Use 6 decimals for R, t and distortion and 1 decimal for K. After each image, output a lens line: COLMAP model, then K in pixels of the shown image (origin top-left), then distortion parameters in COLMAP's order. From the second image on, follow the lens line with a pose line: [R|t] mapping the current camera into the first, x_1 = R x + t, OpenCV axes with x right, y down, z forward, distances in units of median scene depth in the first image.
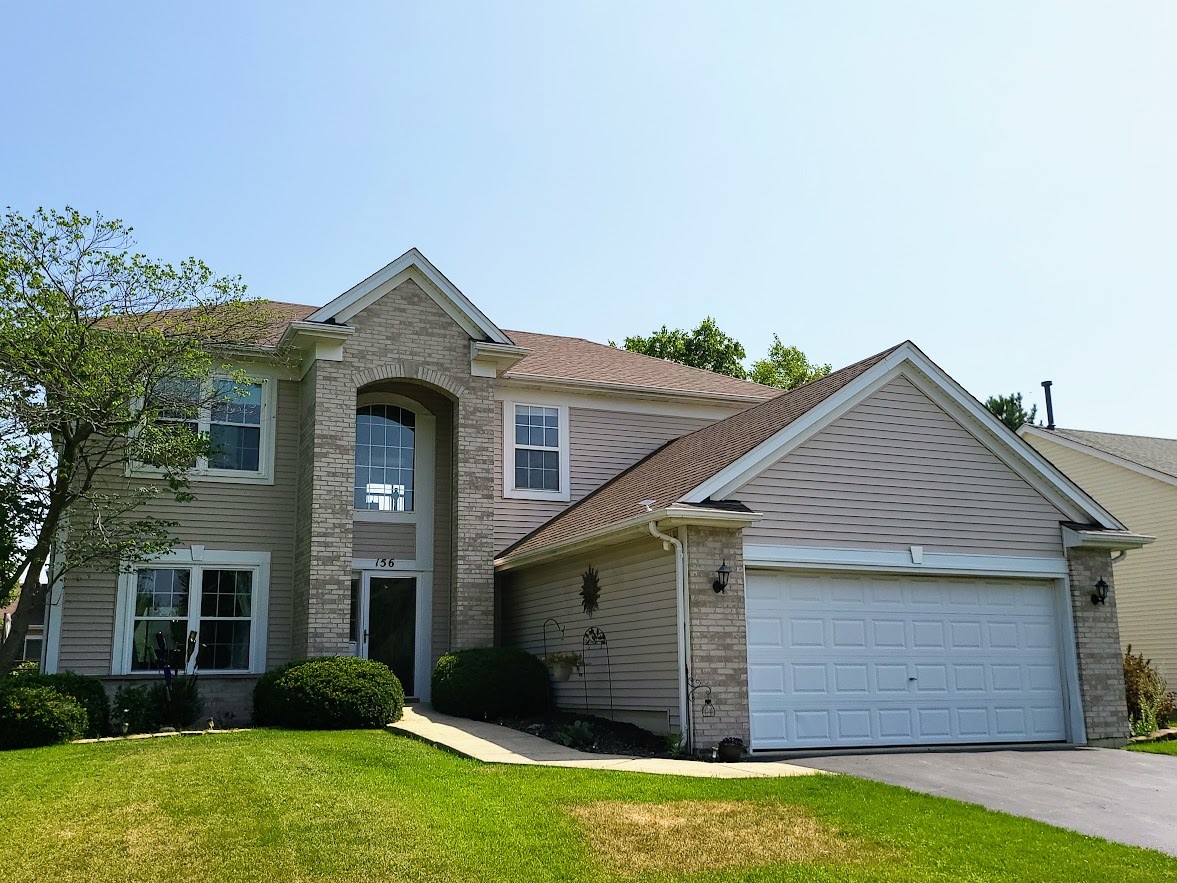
lens RADIAL K [[1179.5, 0, 588.1], [0, 1179.5, 450.9], [0, 0, 1]] dist [0.069048, 0.000000]
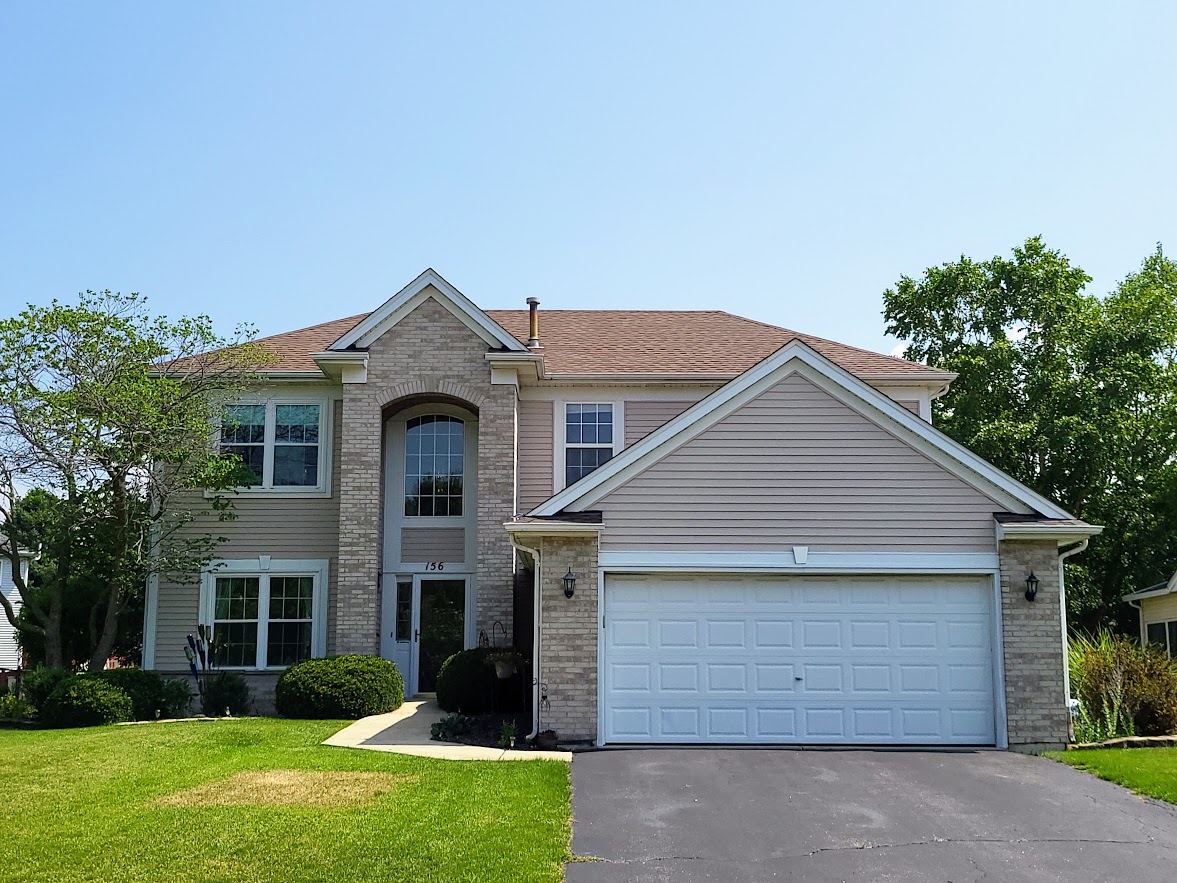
lens RADIAL K [[1535.0, 0, 587.1], [0, 1535.0, 432.1], [0, 0, 1]] dist [0.105183, 0.000000]
pose [[0.919096, -0.054078, -0.390305, 0.583265], [0.066667, 0.997599, 0.018768, -0.048708], [0.388353, -0.043270, 0.920494, -0.241984]]
